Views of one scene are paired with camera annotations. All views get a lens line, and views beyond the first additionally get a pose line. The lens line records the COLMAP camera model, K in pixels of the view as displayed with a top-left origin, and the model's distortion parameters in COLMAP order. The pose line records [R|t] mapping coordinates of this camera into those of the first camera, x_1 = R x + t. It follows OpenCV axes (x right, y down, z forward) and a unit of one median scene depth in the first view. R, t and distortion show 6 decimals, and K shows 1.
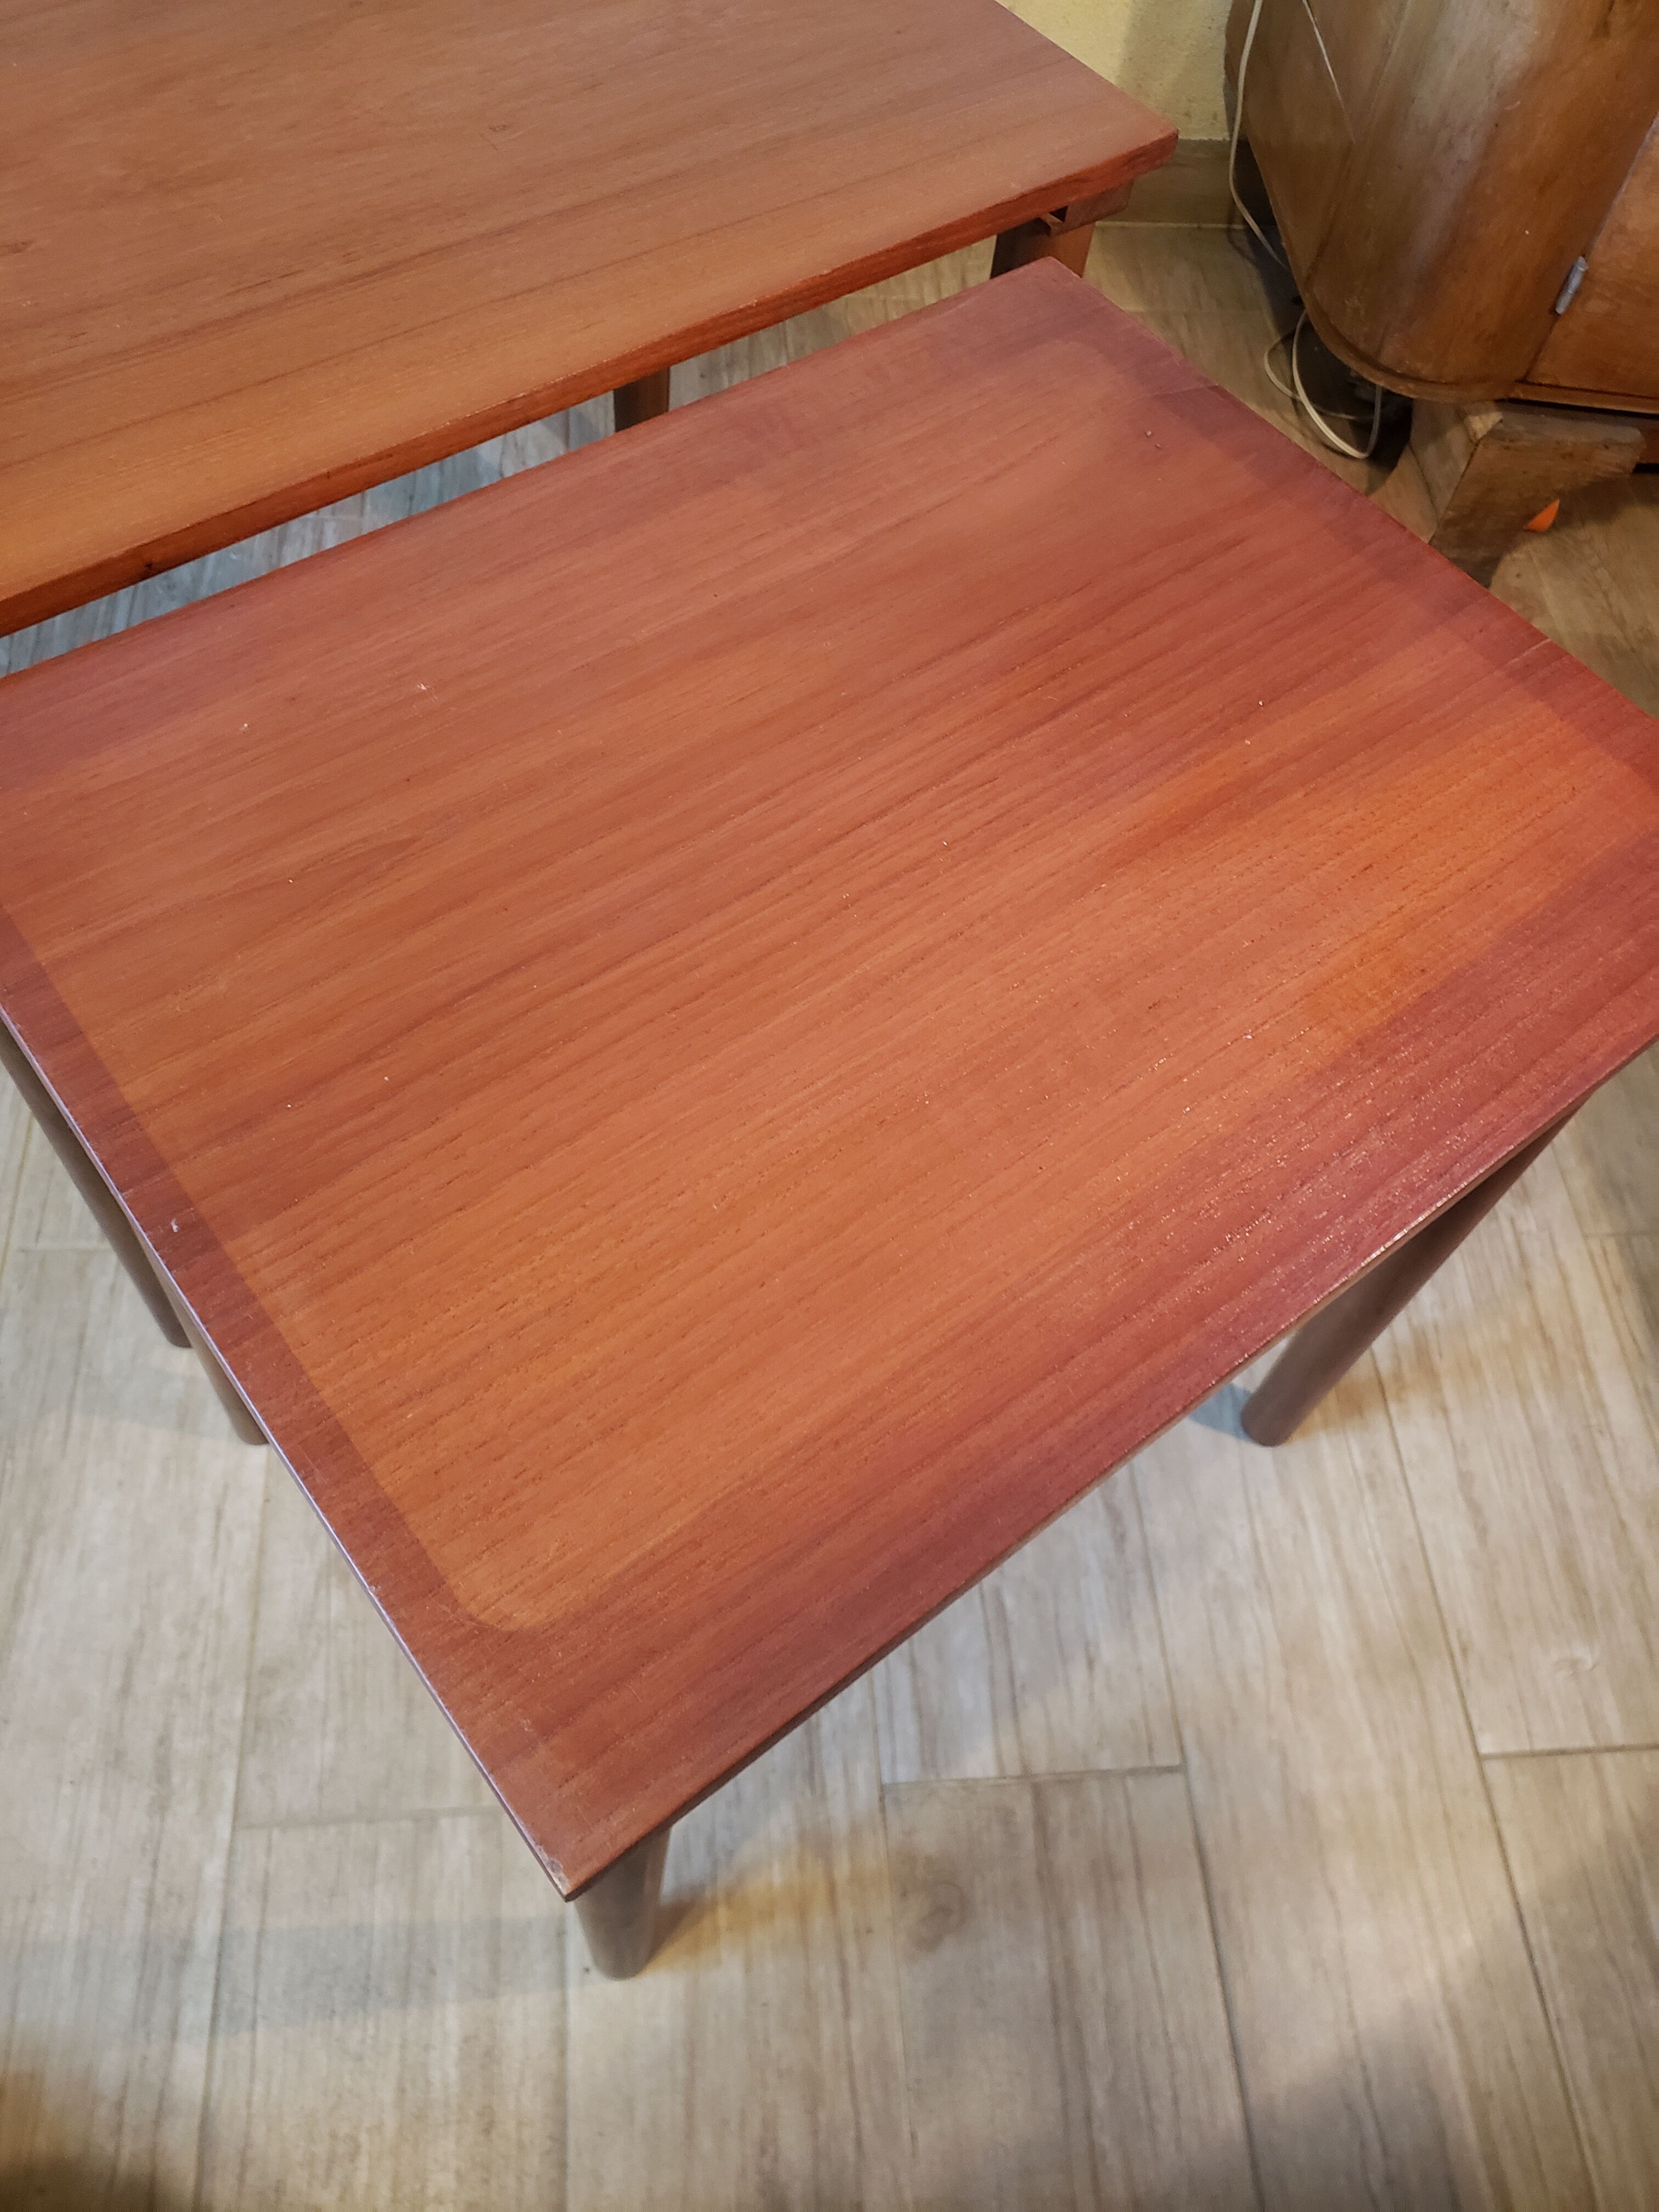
lens RADIAL K [[1722.8, 0, 823.5], [0, 1722.8, 1064.6], [0, 0, 1]] dist [-0.004274, 0.012053]
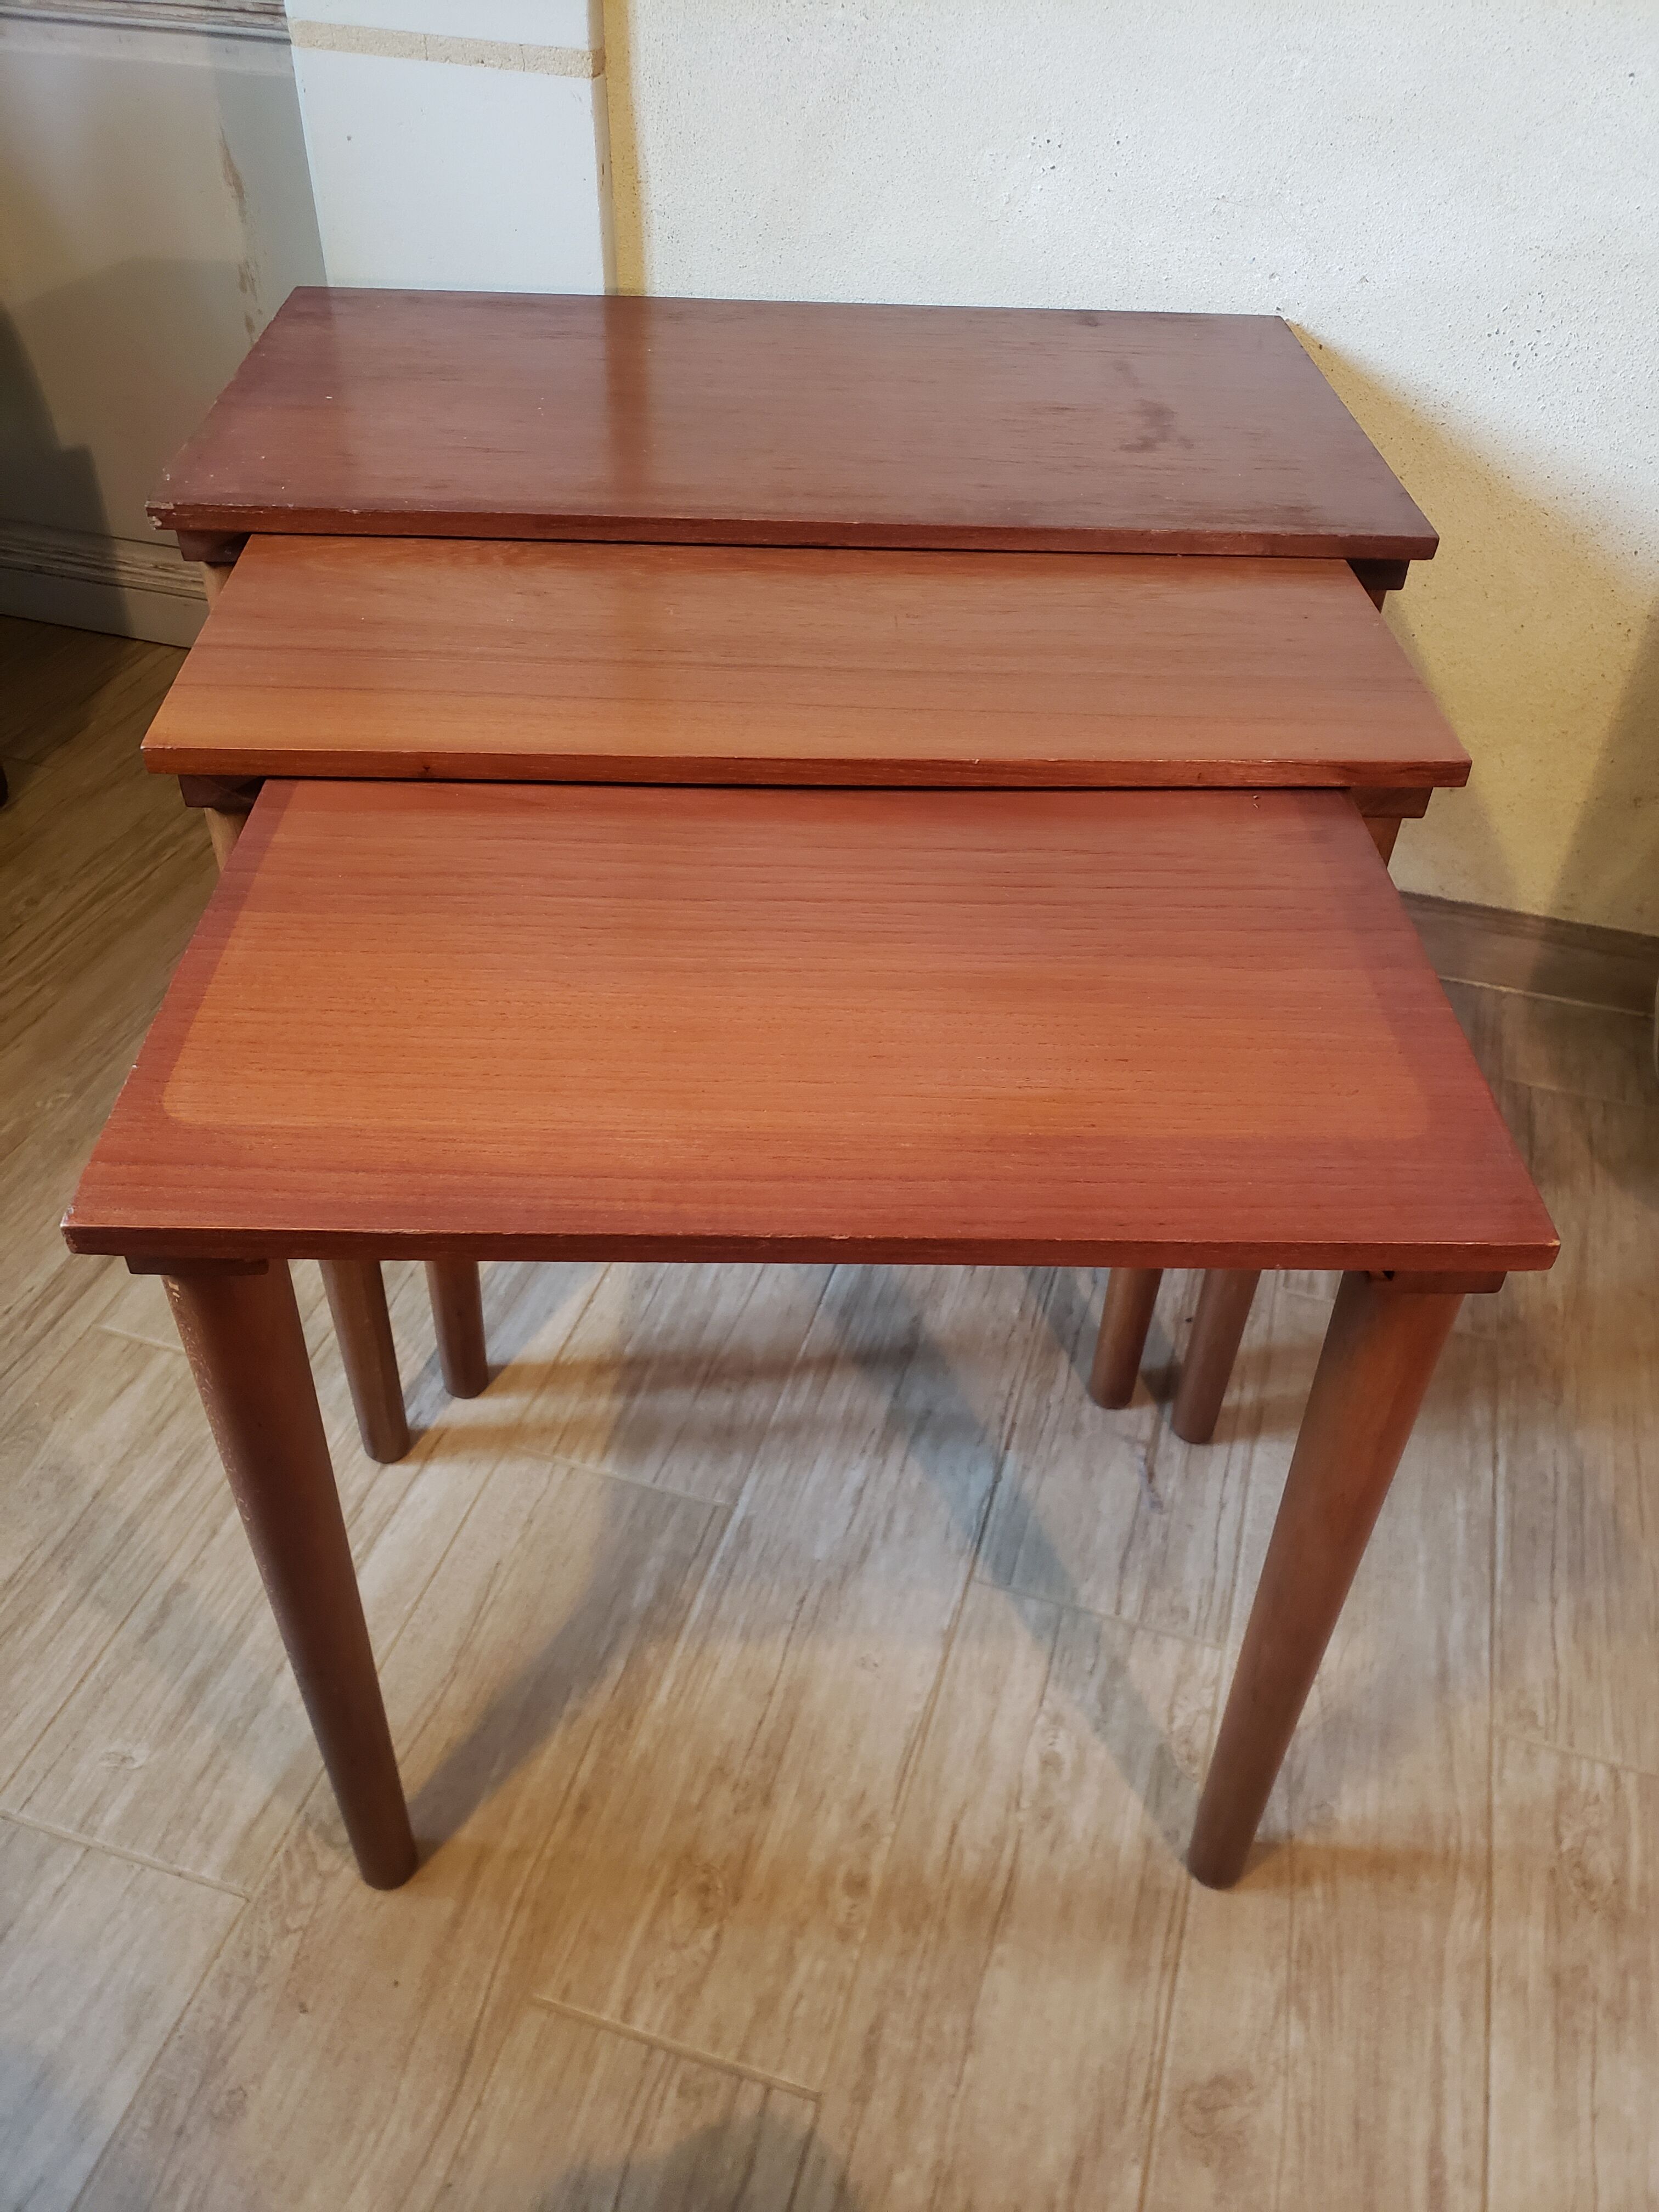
lens RADIAL K [[1731.3, 0, 861.8], [0, 1731.3, 1089.8], [0, 0, 1]] dist [-0.009502, 0.042620]
pose [[0.933846, 0.193736, -0.300662, 0.206094], [-0.277405, 0.922936, -0.266902, -0.150652], [0.225783, 0.332650, 0.915623, 0.106781]]
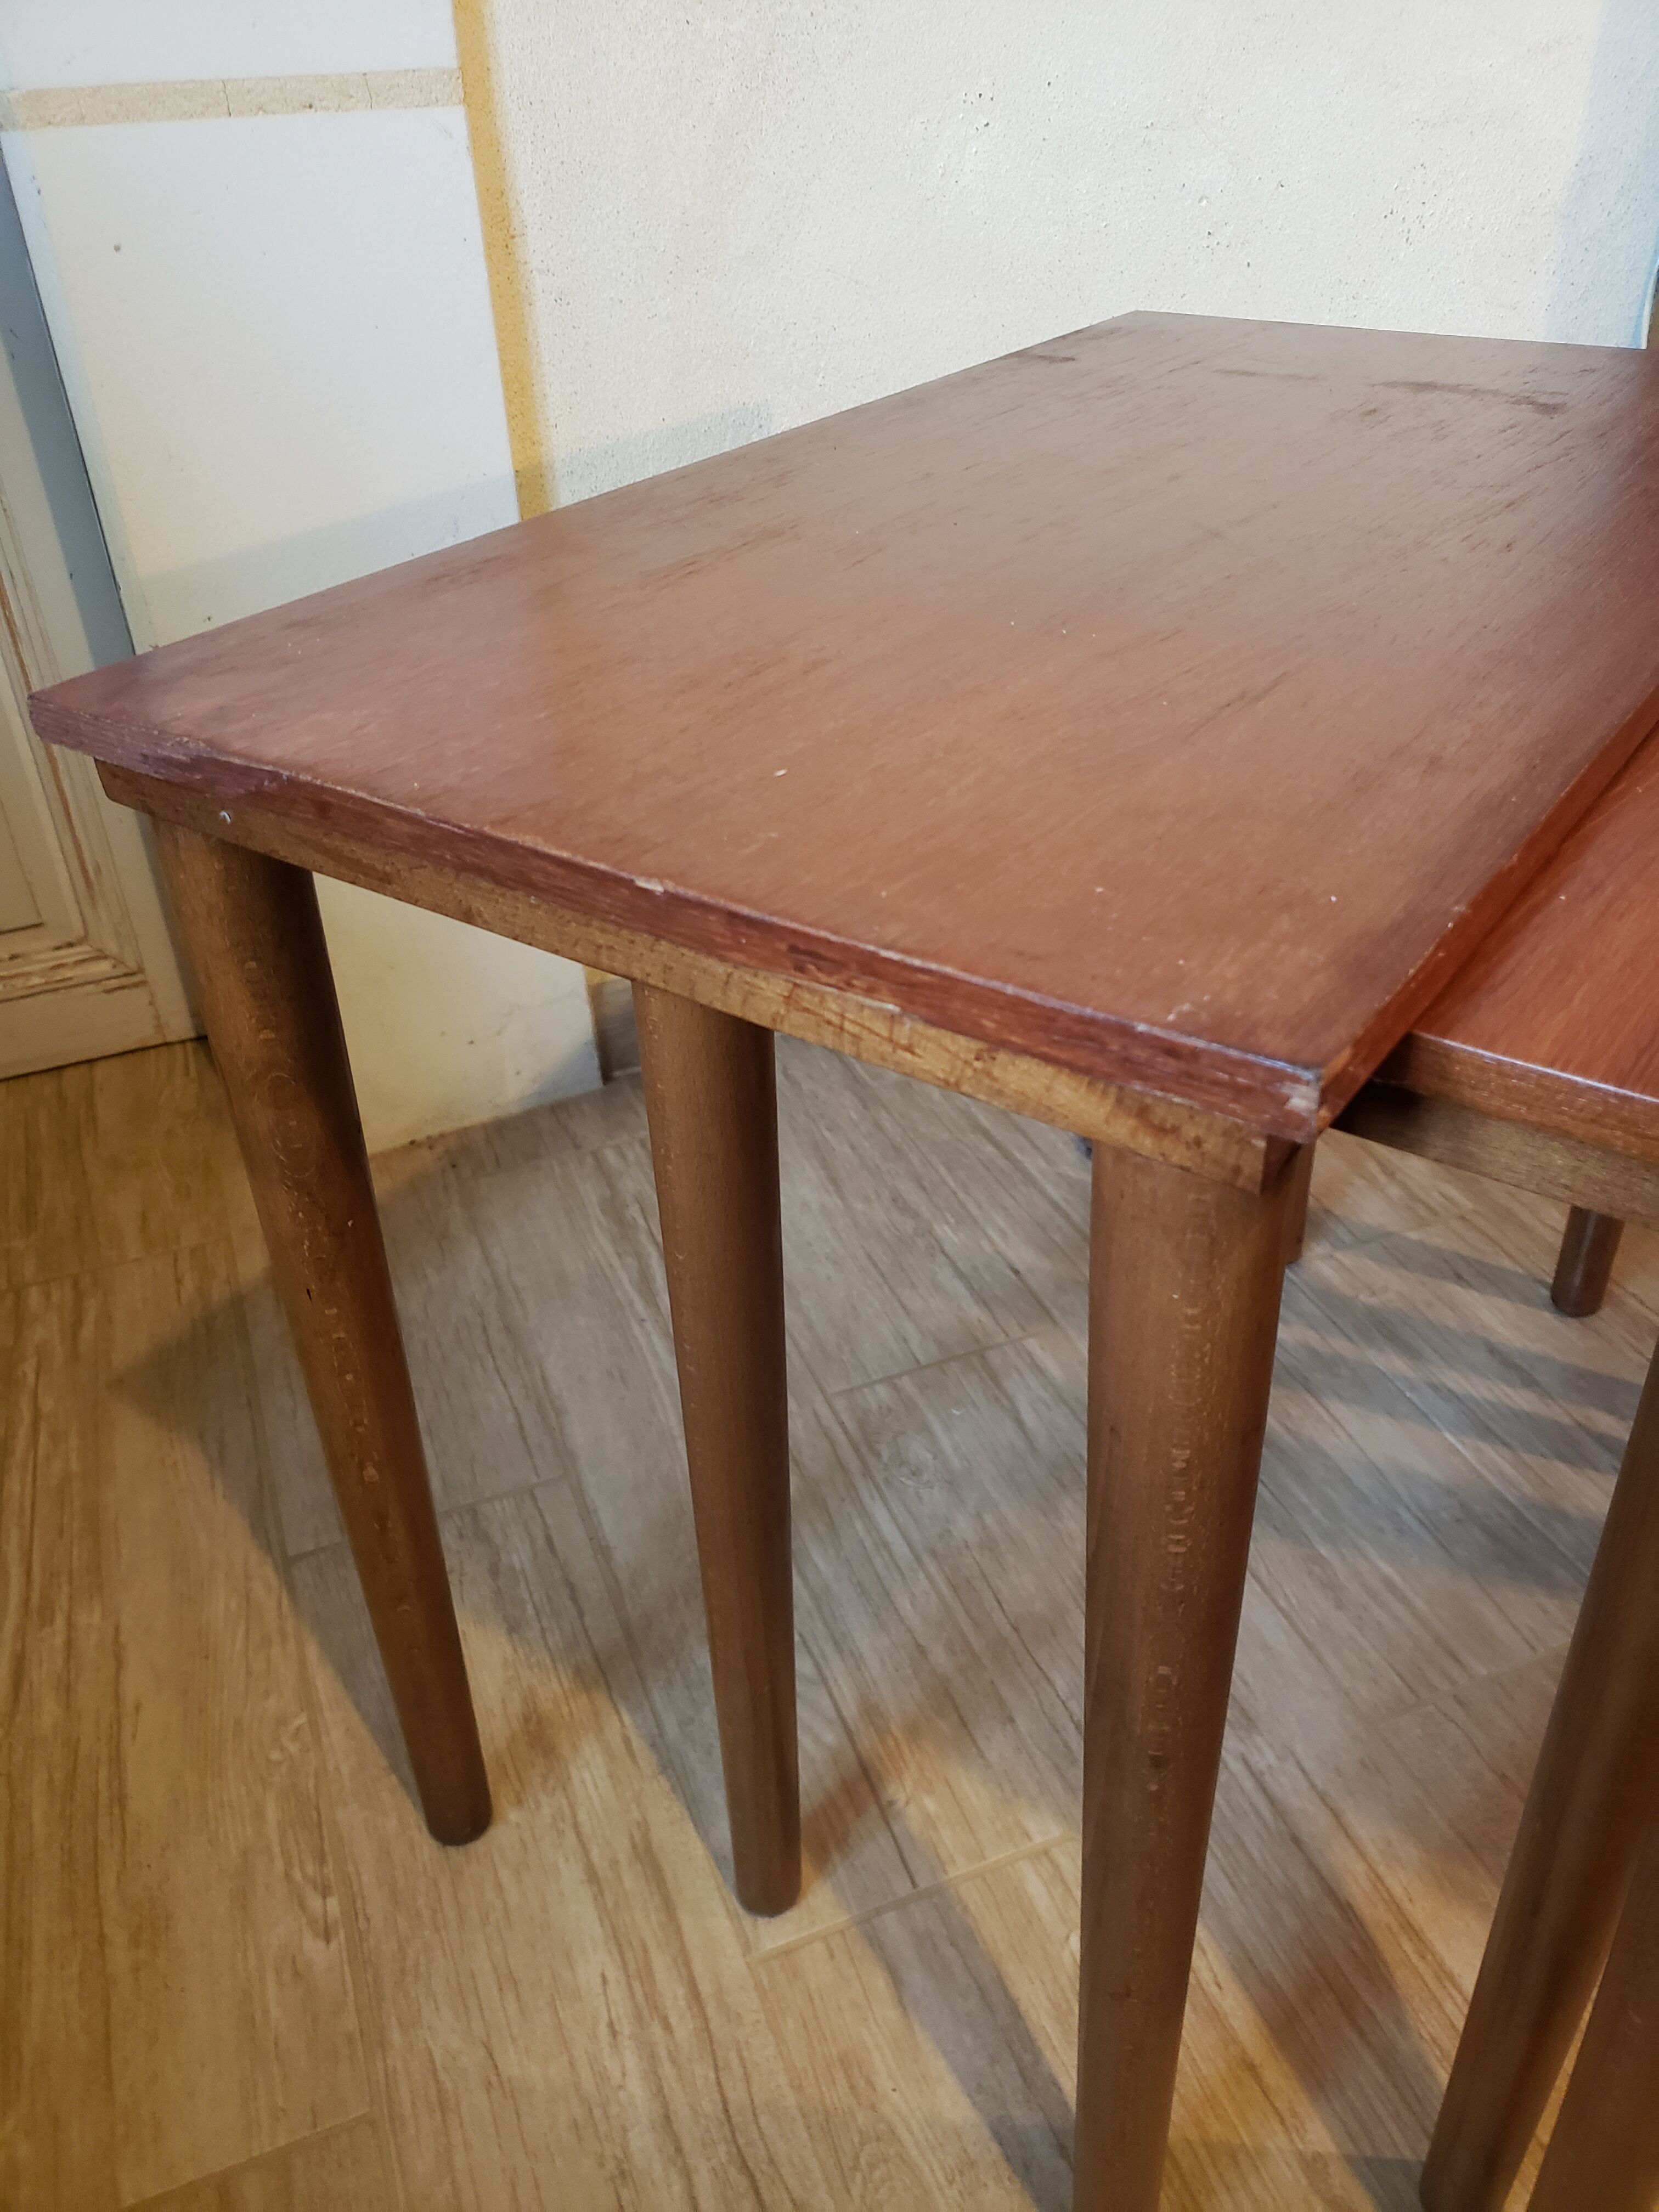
lens RADIAL K [[1740.1, 0, 846.4], [0, 1740.1, 1088.3], [0, 0, 1]] dist [-0.012100, 0.043059]
pose [[0.947006, -0.260661, 0.187712, -0.728090], [0.314109, 0.873724, -0.371406, -0.215383], [-0.067198, 0.410685, 0.909298, 0.328404]]
